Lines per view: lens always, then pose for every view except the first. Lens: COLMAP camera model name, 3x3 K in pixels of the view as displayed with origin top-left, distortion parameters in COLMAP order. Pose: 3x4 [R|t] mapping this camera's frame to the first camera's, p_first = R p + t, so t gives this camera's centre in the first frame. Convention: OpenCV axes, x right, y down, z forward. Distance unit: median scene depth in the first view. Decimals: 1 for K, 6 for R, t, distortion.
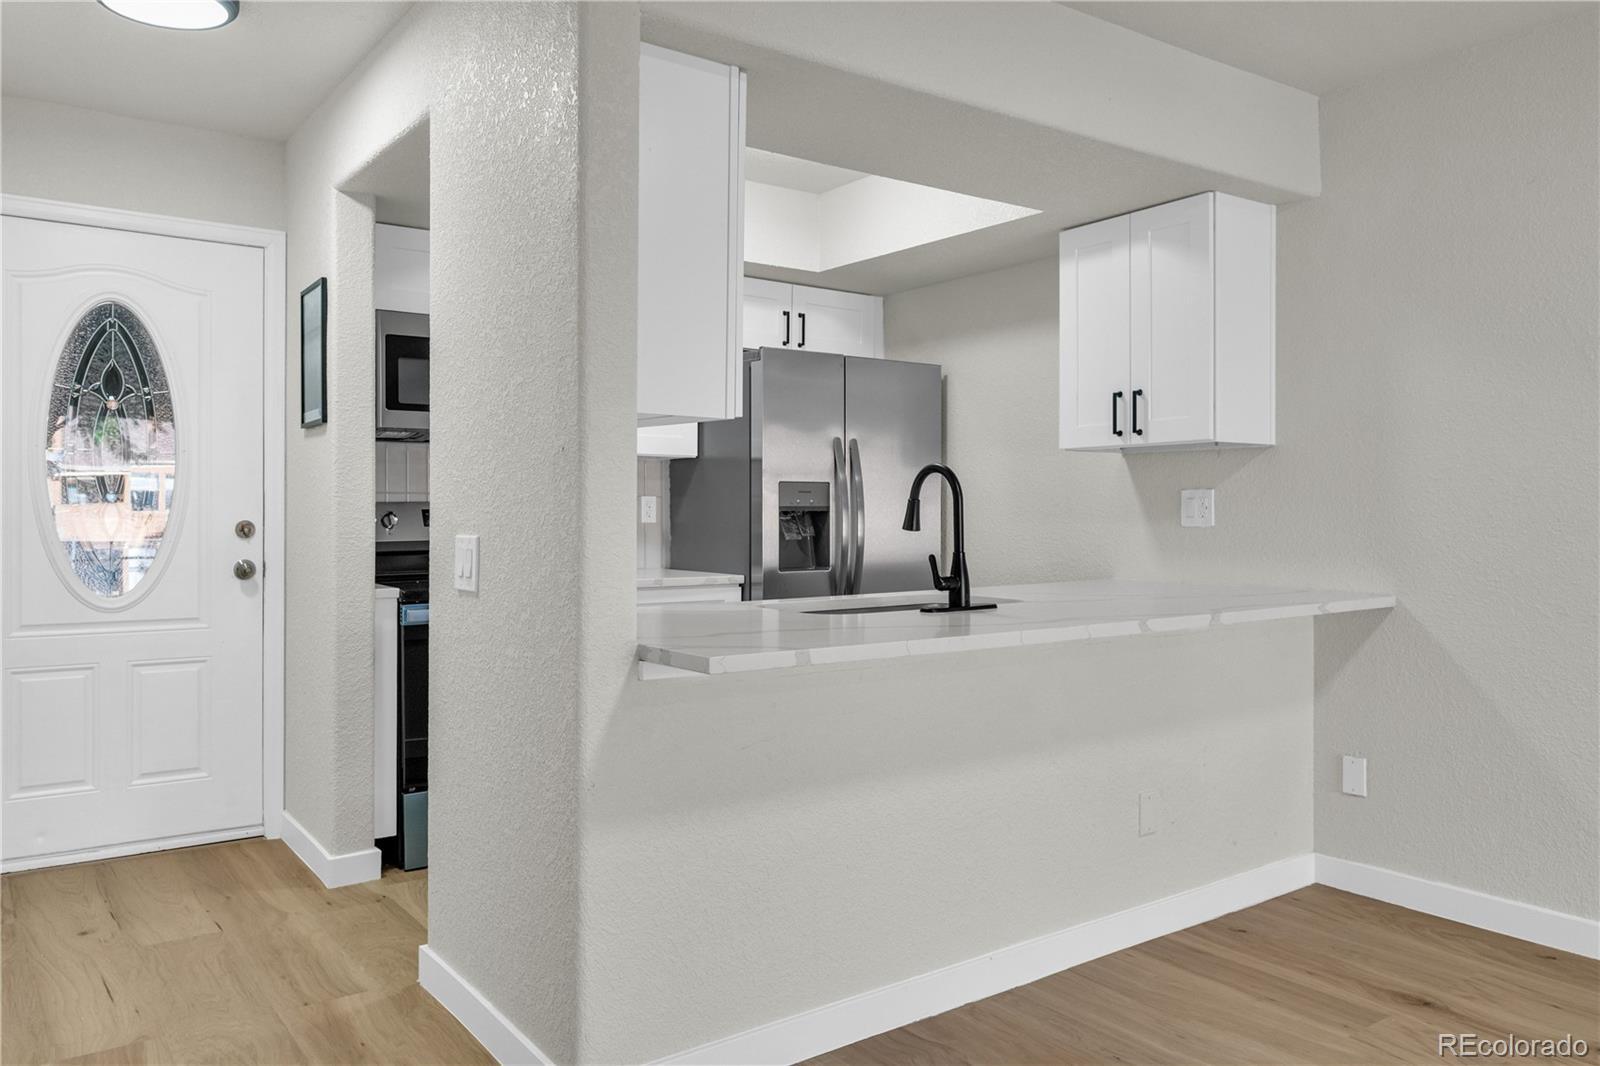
lens RADIAL K [[1184.0, 0, 800.9], [0, 1184.0, 530.8], [0, 0, 1]] dist [-0.007217, -0.000383]
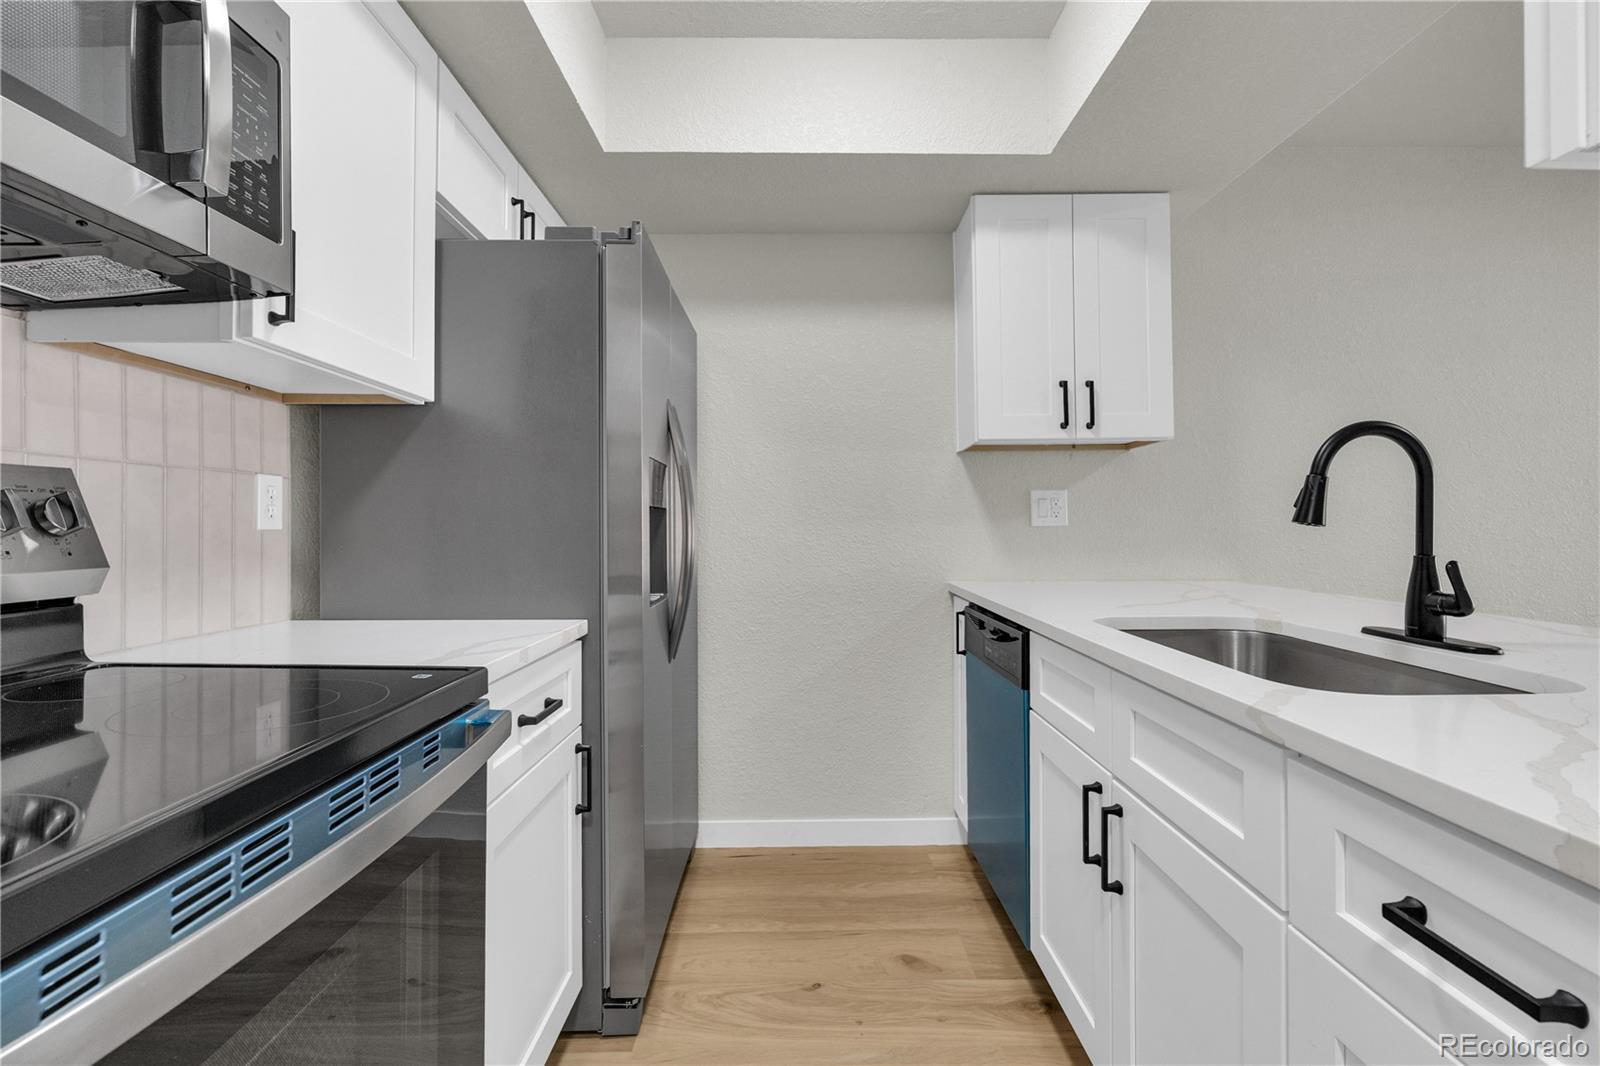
lens RADIAL K [[740.3, 0, 804.6], [0, 740.3, 530.1], [0, 0, 1]] dist [-0.010352, 0.003008]
pose [[0.575754, -0.005772, 0.817602, -0.314426], [0.020256, 0.999769, -0.007207, 0.000226], [-0.817372, 0.020711, 0.575738, 0.802755]]
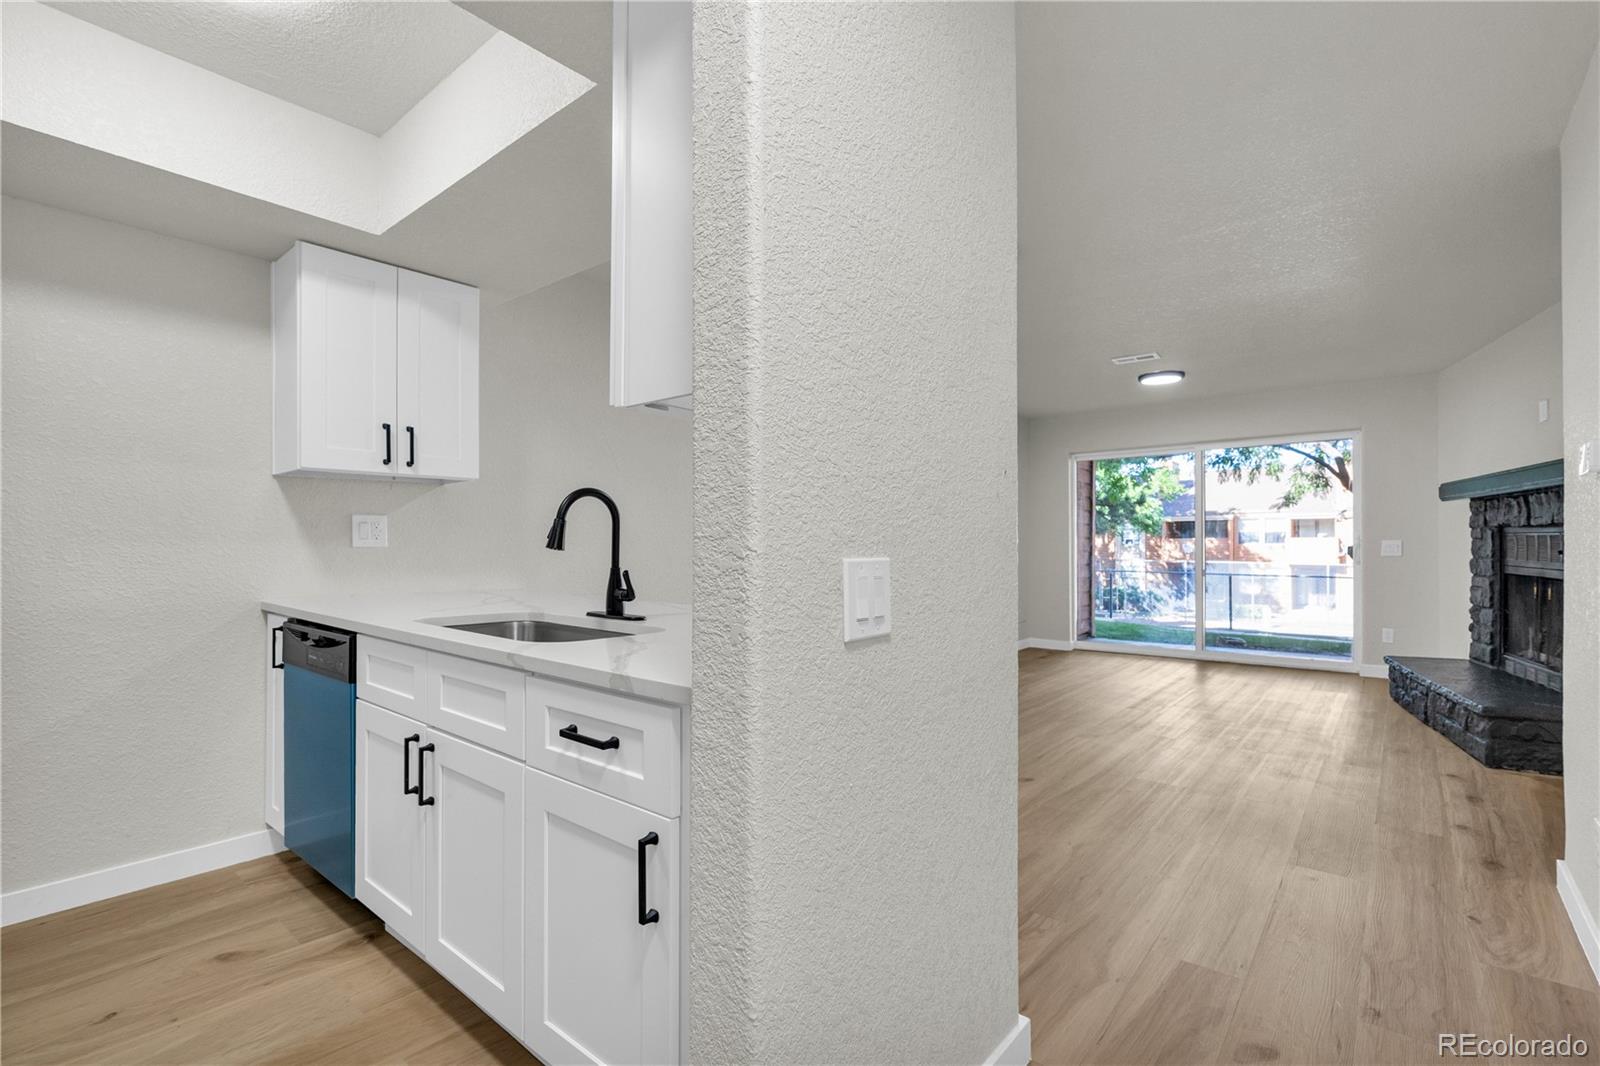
lens RADIAL K [[740.3, 0, 810.9], [0, 740.3, 545.3], [0, 0, 1]] dist [-0.010352, 0.003008]
pose [[-0.258482, 0.001528, 0.966015, -0.475197], [0.010179, 0.999948, 0.001142, -0.001793], [-0.965963, 0.010128, -0.258484, 0.768519]]
